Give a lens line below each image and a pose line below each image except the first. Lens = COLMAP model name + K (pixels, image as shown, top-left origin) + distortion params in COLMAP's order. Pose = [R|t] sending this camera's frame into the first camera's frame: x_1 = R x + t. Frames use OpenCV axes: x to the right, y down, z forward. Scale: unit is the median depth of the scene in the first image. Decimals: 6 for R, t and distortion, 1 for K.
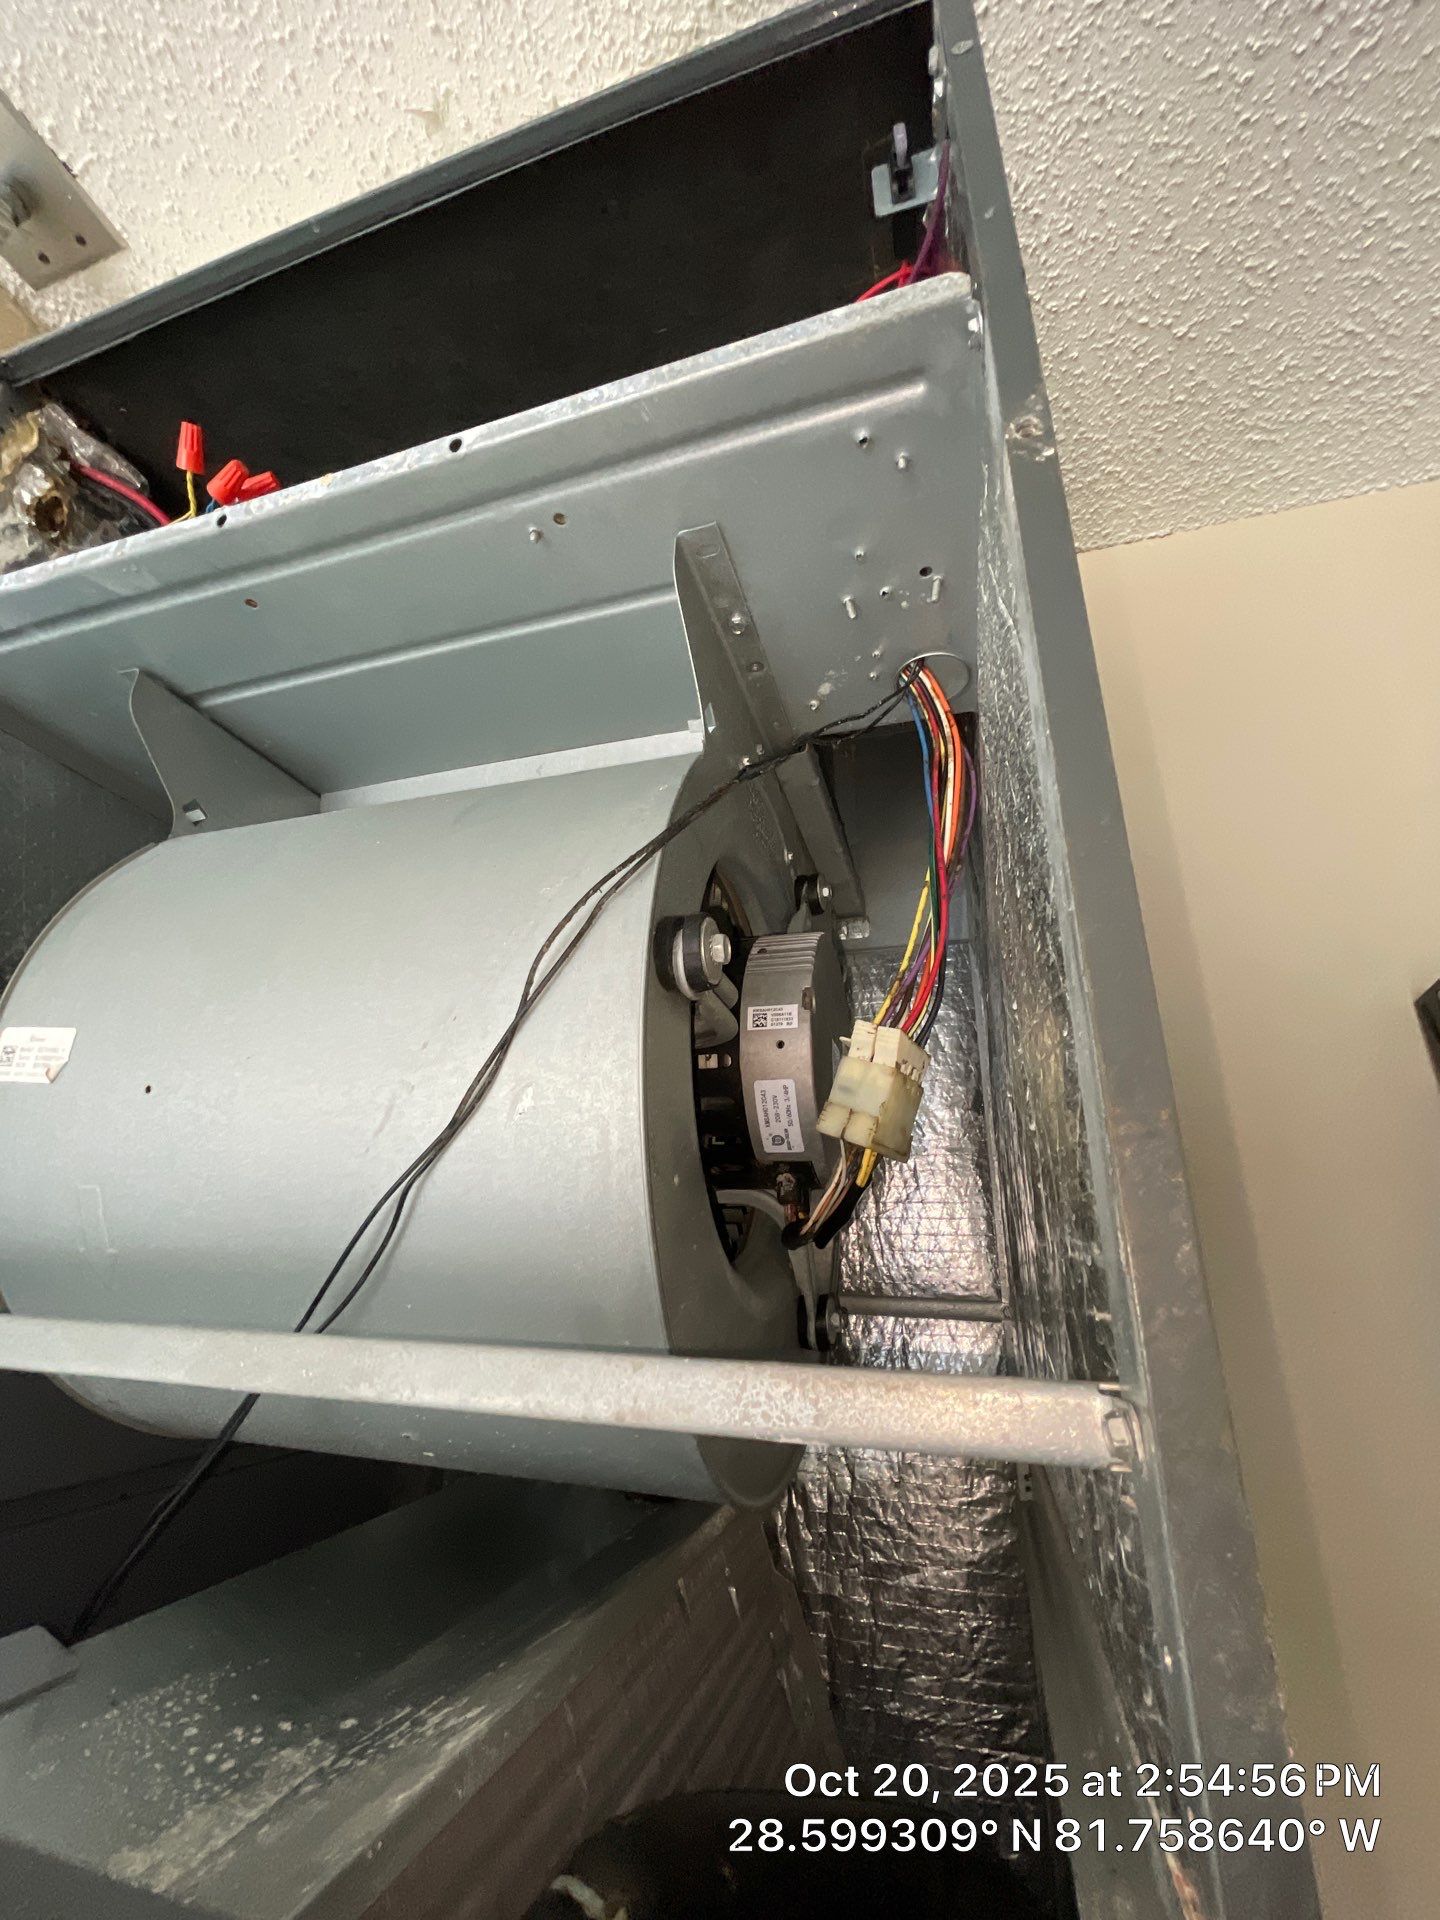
lens RADIAL K [[773.0, 0, 724.5], [0, 773.0, 958.5], [0, 0, 1]] dist [-0.001449, -0.000383]
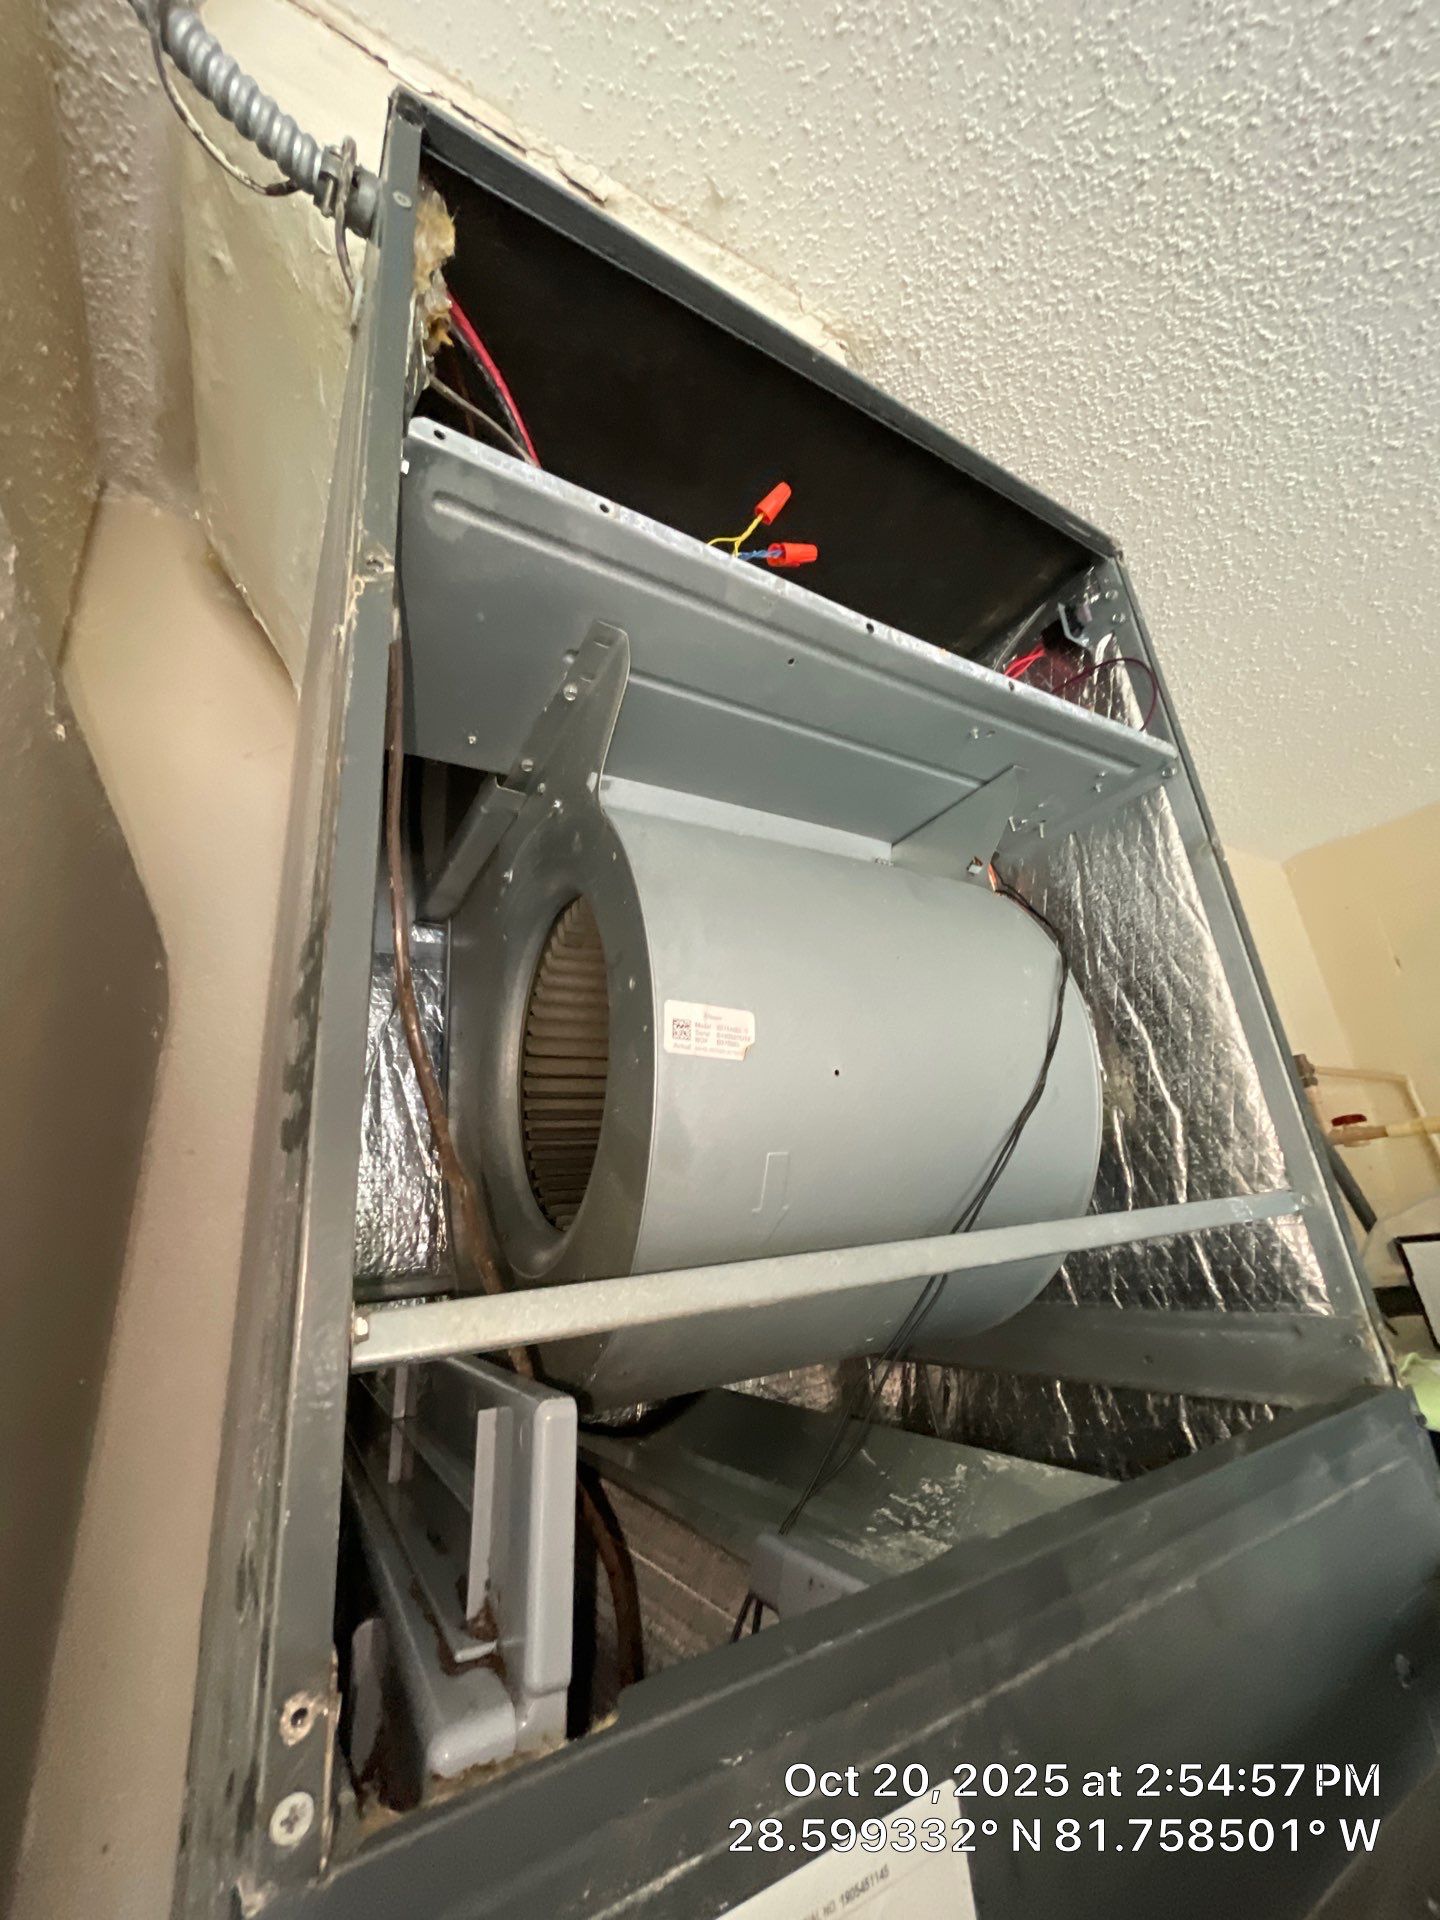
lens RADIAL K [[773.0, 0, 724.5], [0, 773.0, 958.5], [0, 0, 1]] dist [-0.001449, -0.000383]
pose [[0.662813, 0.167372, 0.729839, -1.667703], [-0.164821, 0.983404, -0.075837, 0.103284], [-0.730419, -0.070027, 0.679399, 0.275030]]
